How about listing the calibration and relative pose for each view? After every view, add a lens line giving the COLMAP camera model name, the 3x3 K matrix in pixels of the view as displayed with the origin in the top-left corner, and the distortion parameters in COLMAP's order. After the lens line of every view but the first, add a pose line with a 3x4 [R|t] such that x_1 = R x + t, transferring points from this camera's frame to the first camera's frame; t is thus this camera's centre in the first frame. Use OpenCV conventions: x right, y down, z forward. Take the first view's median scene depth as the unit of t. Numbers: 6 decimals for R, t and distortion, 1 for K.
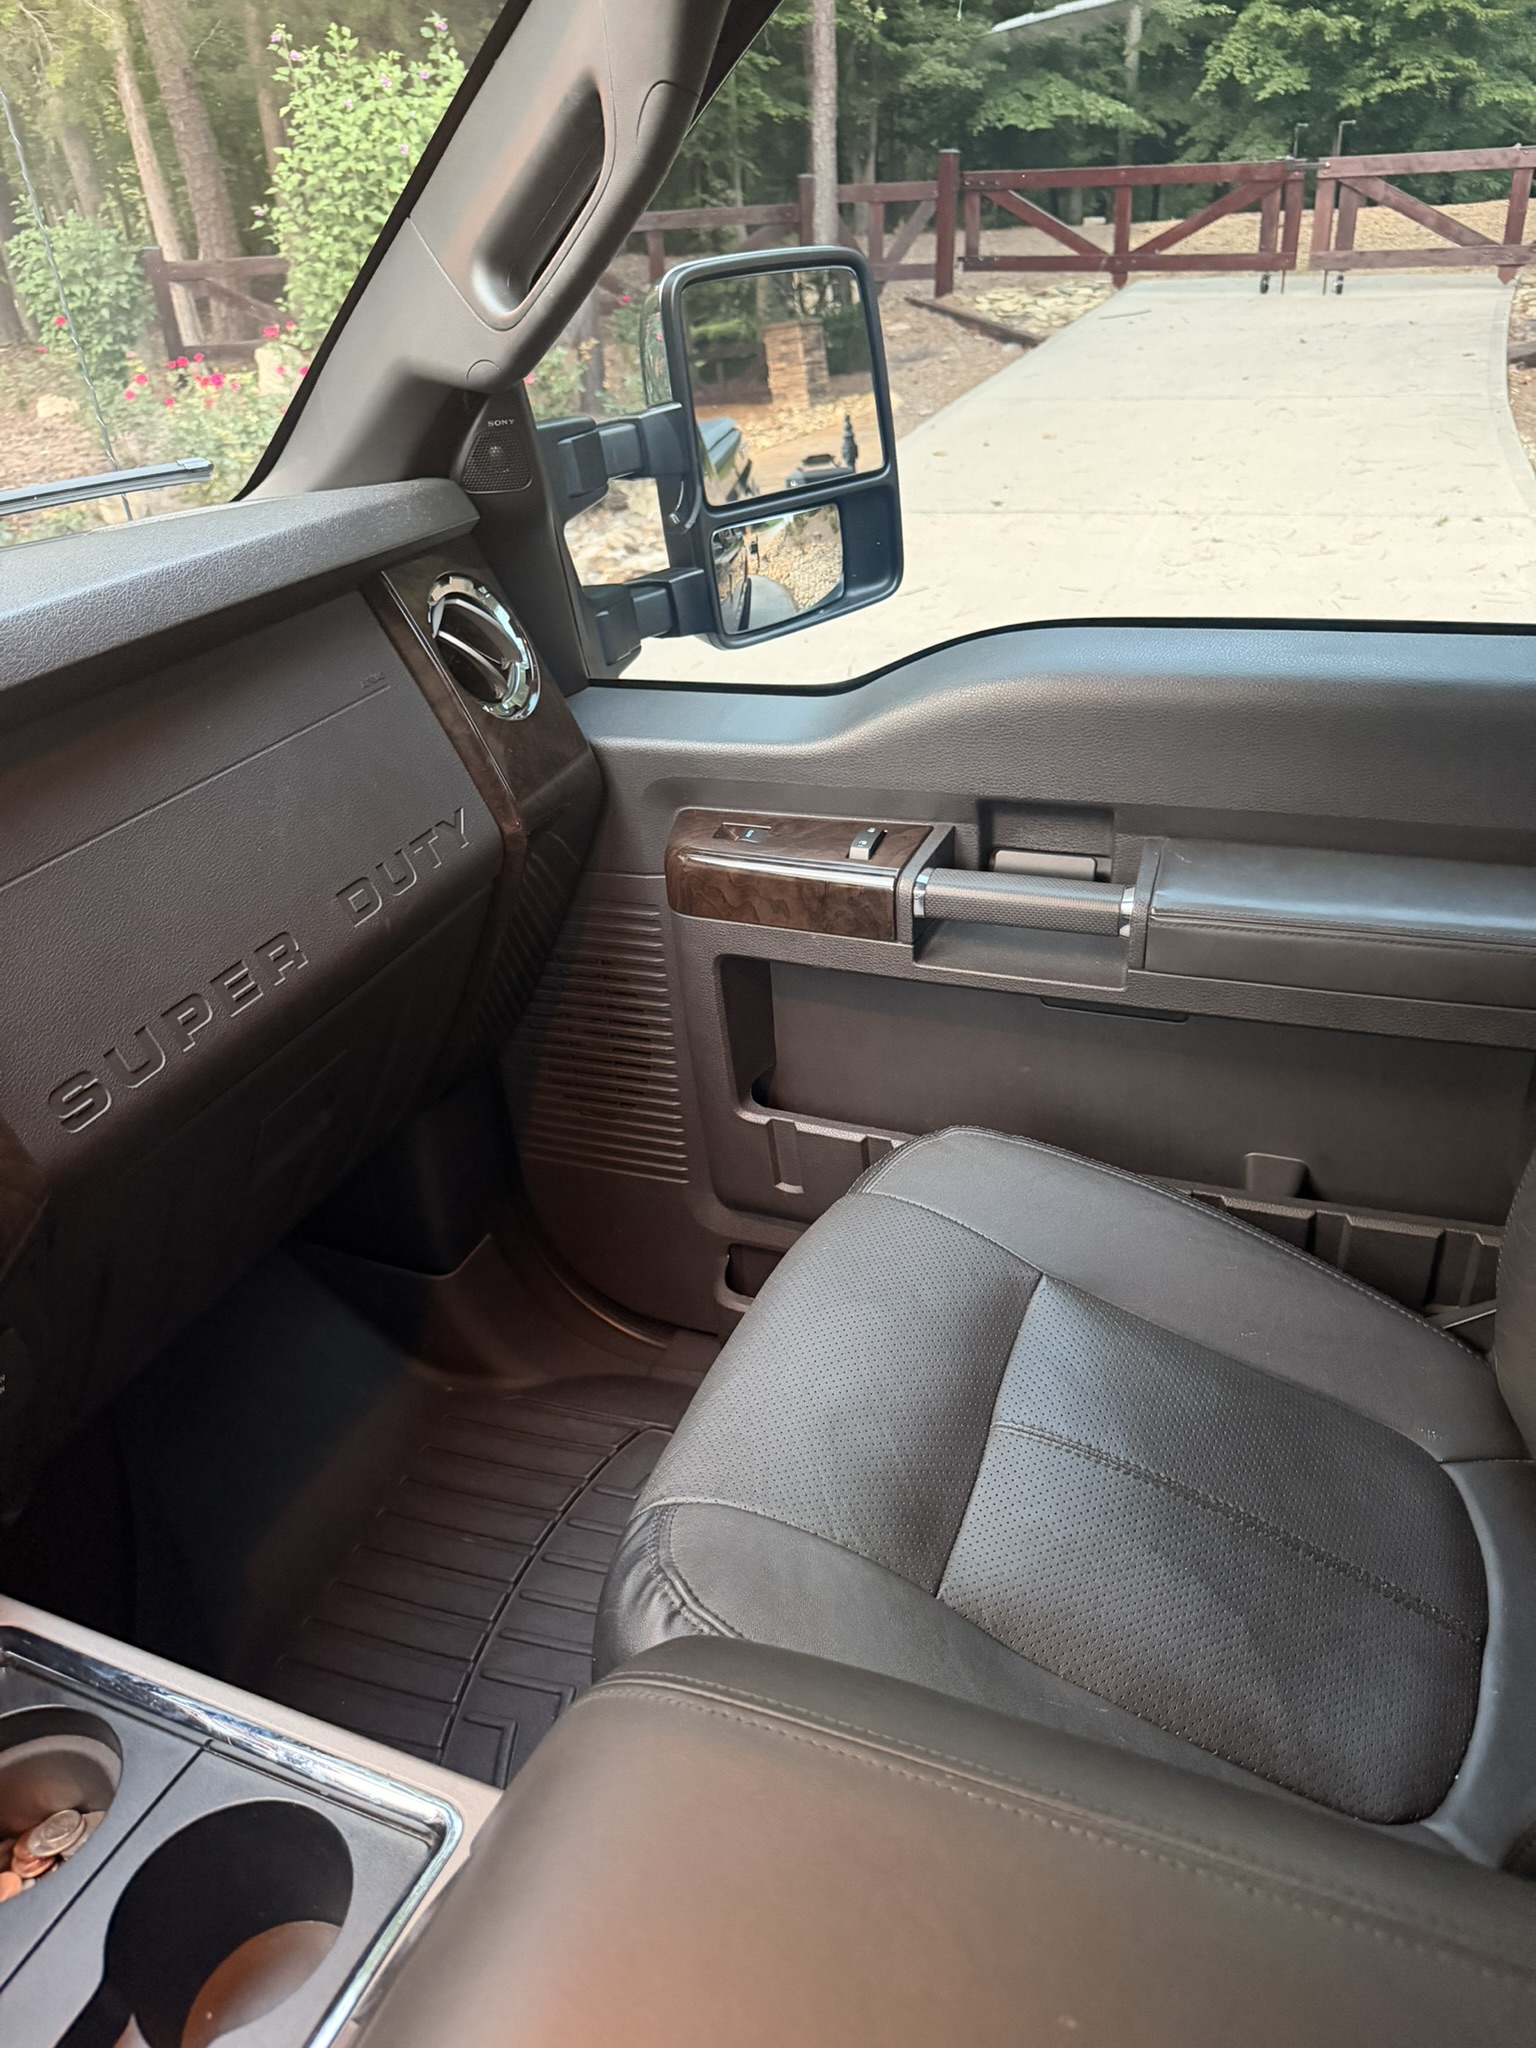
lens RADIAL K [[1474.2, 0, 776.2], [0, 1474.2, 1029.9], [0, 0, 1]] dist [-0.006053, -0.001486]
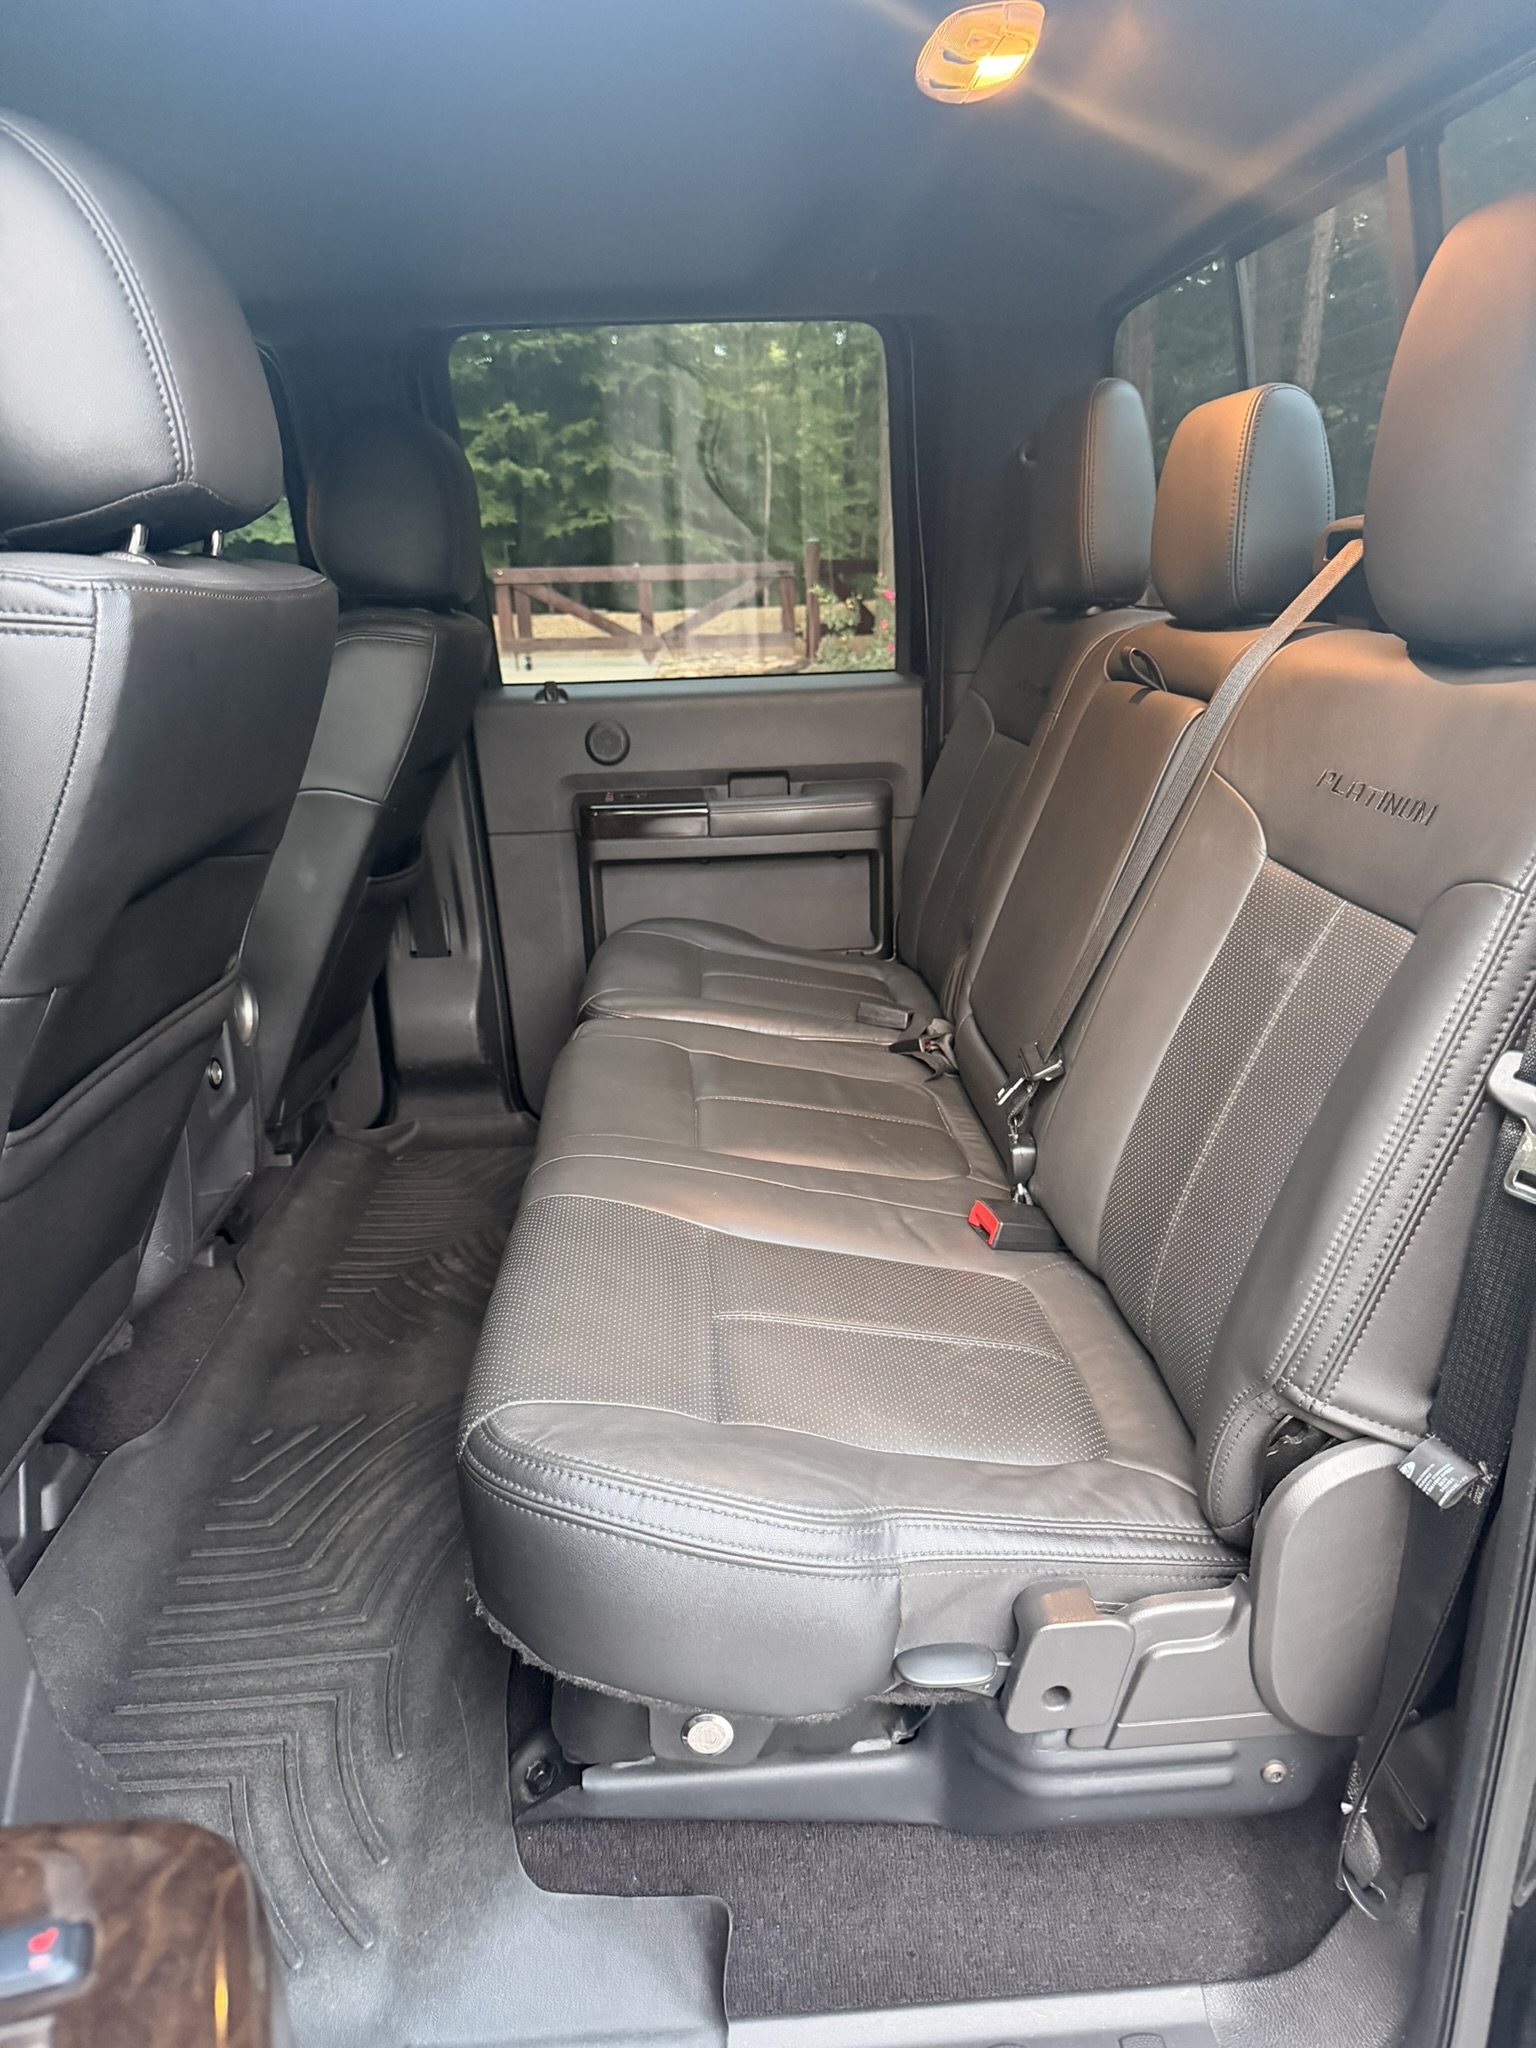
lens RADIAL K [[1455.6, 0, 758.0], [0, 1455.6, 1038.0], [0, 0, 1]] dist [0.113147, -0.231118]
pose [[0.907345, -0.100089, 0.408297, 0.029598], [0.190795, 0.963496, -0.187809, 0.101037], [-0.374595, 0.248309, 0.893320, -0.152027]]
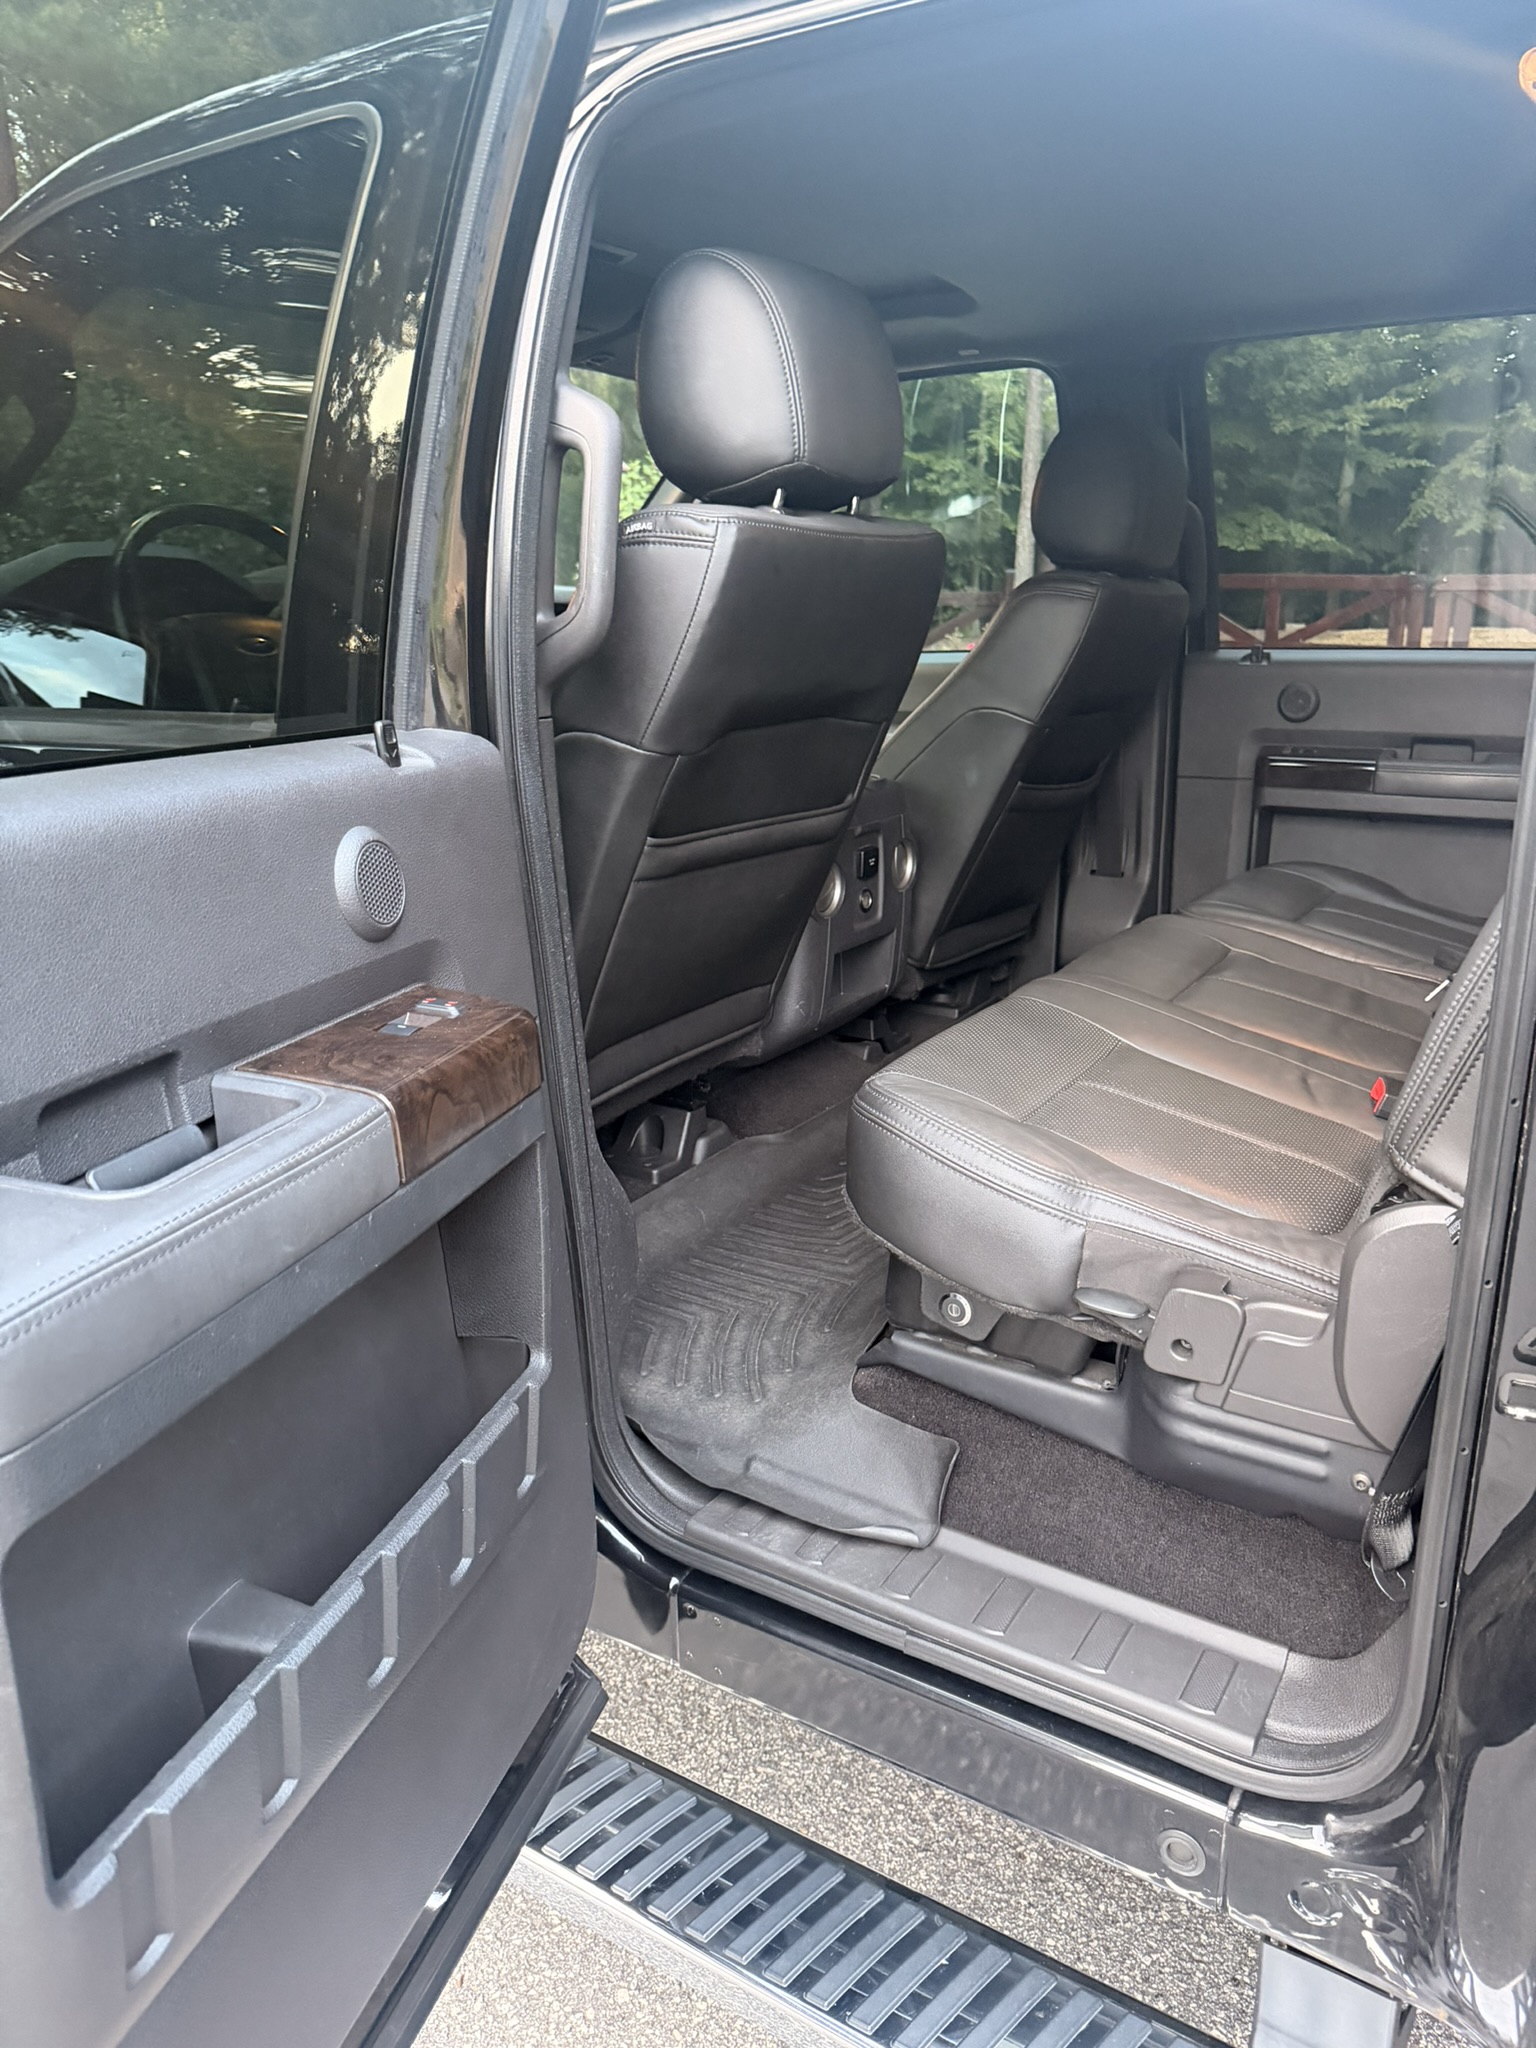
lens RADIAL K [[1481.8, 0, 777.1], [0, 1481.8, 1023.1], [0, 0, 1]] dist [0.006814, -0.010640]
pose [[0.984964, 0.093429, -0.145319, 0.067299], [-0.124634, 0.966771, -0.223203, 0.137637], [0.119637, 0.237959, 0.963879, -0.204406]]
